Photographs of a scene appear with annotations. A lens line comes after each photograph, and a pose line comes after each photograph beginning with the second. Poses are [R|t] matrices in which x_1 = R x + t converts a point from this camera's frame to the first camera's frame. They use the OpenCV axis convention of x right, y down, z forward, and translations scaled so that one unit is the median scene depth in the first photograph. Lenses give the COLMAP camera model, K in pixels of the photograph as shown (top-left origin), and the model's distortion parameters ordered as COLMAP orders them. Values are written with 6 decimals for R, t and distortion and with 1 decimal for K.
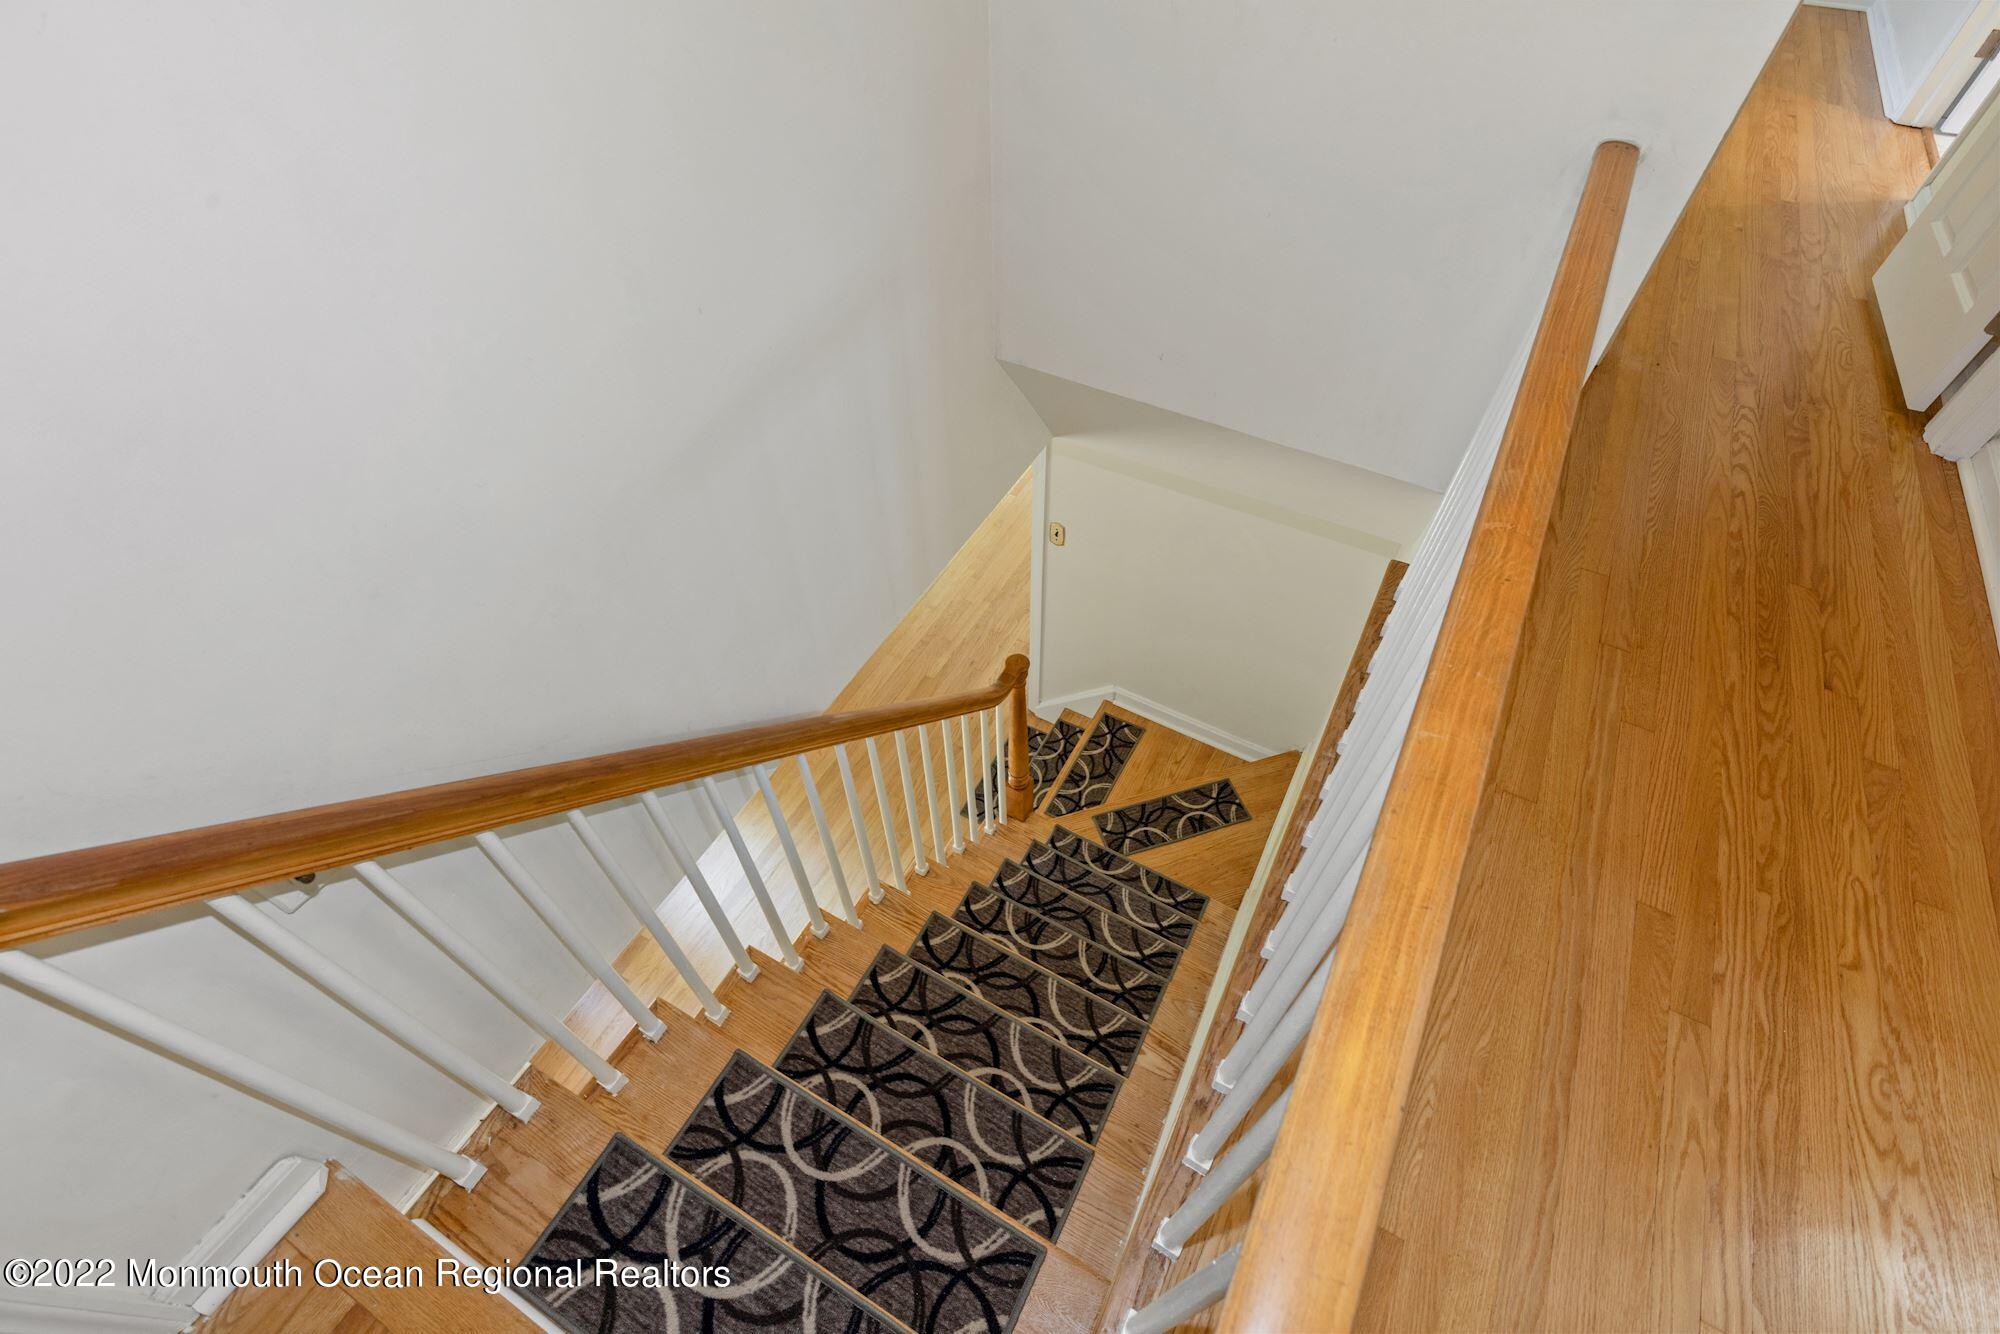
lens RADIAL K [[905.2, 0, 1004.6], [0, 905.2, 659.9], [0, 0, 1]] dist [0.008011, 0.000407]
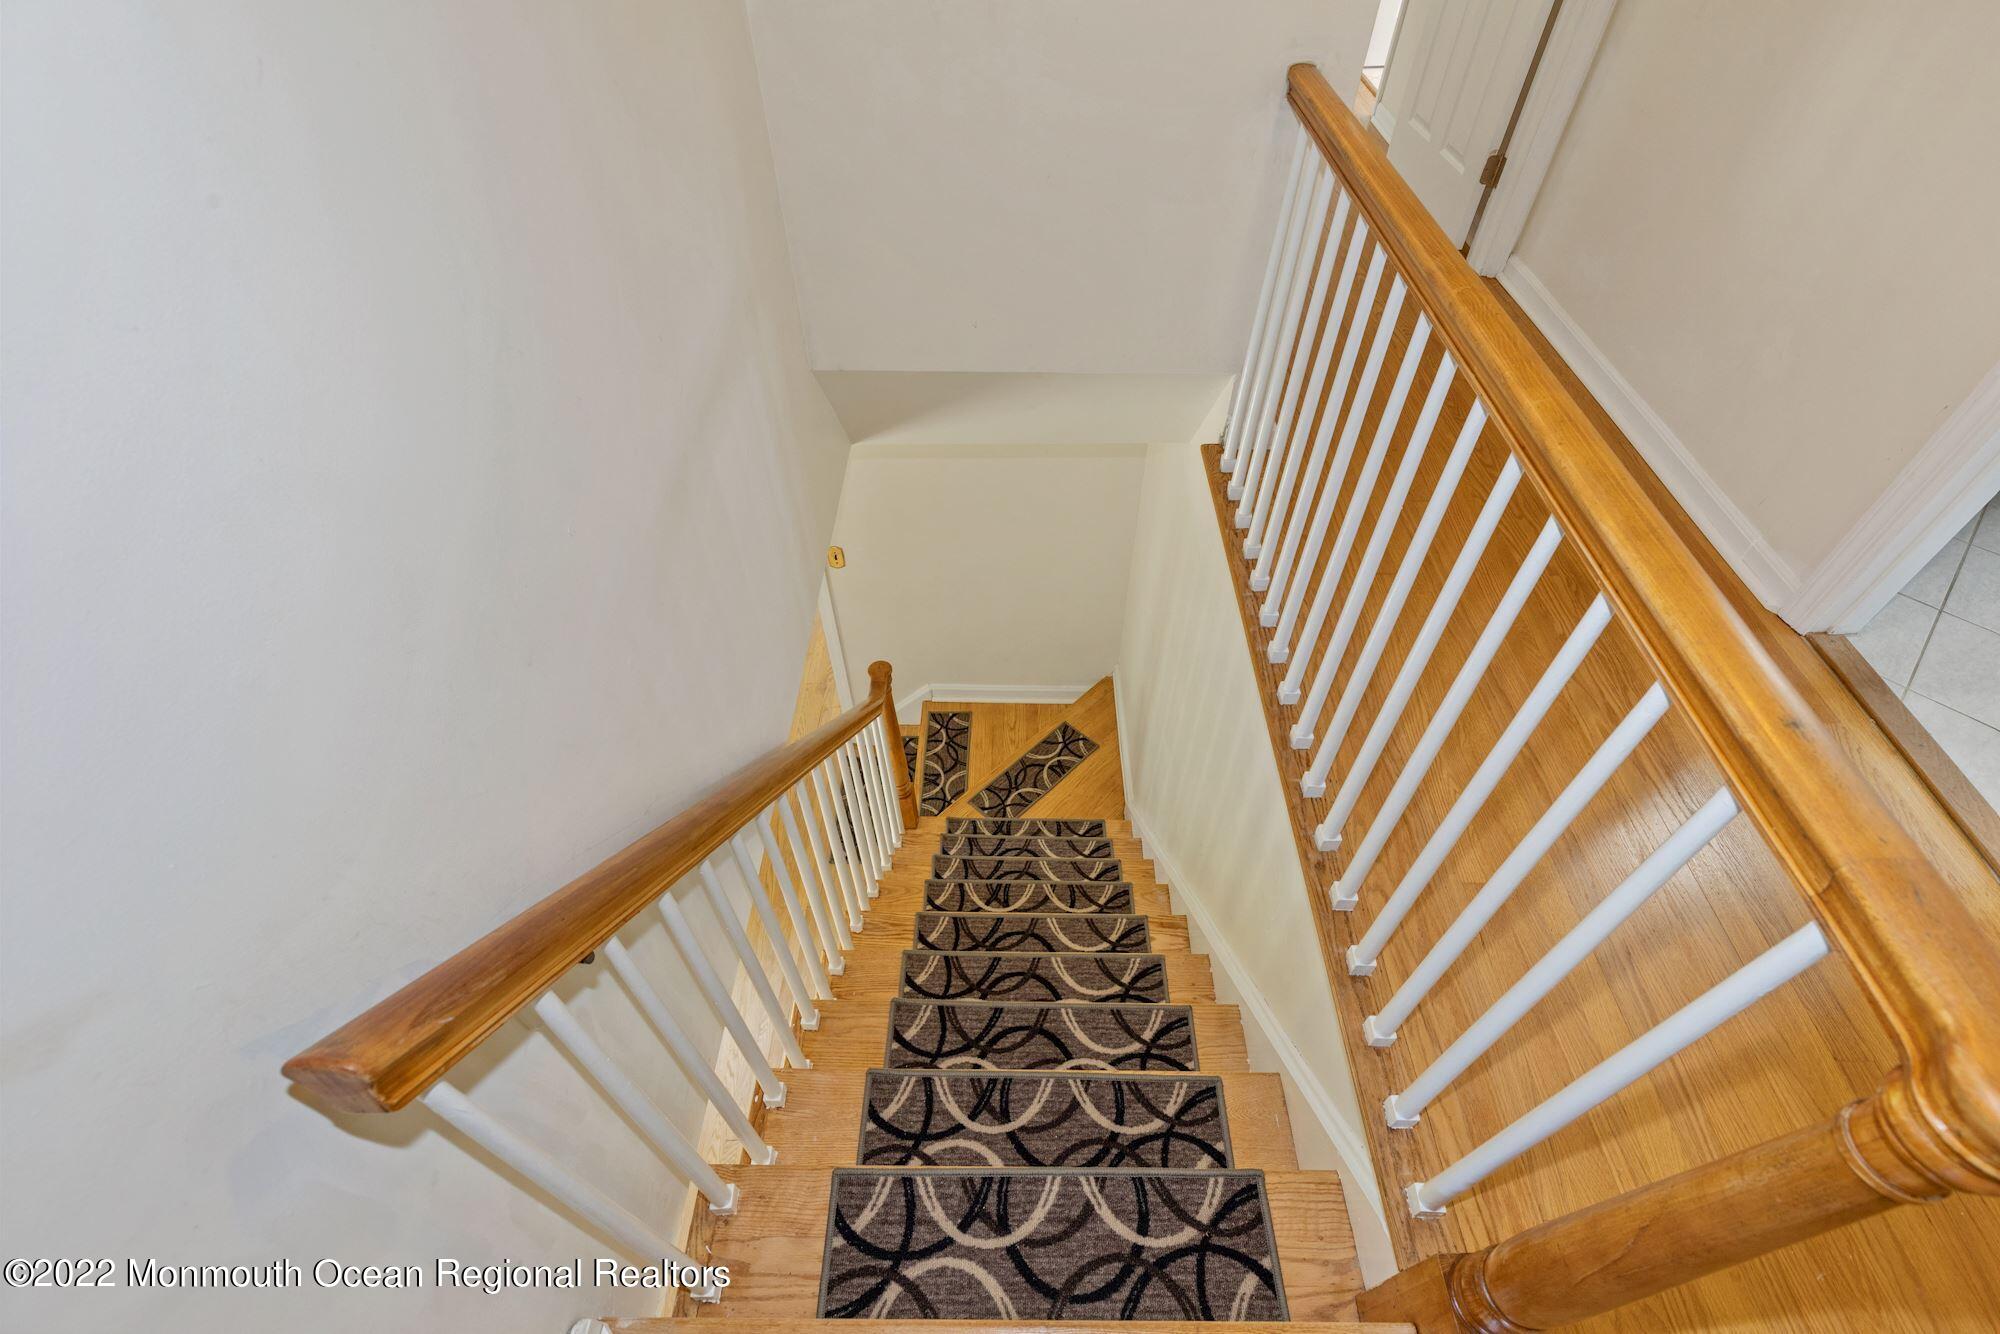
lens RADIAL K [[912.3, 0, 1000.0], [0, 912.3, 667.0], [0, 0, 1]] dist [0.014295, 0.000236]
pose [[0.882165, -0.343308, 0.322373, -0.355615], [0.357284, 0.933845, 0.016792, 0.057611], [-0.306811, 0.100366, 0.946464, -0.031860]]
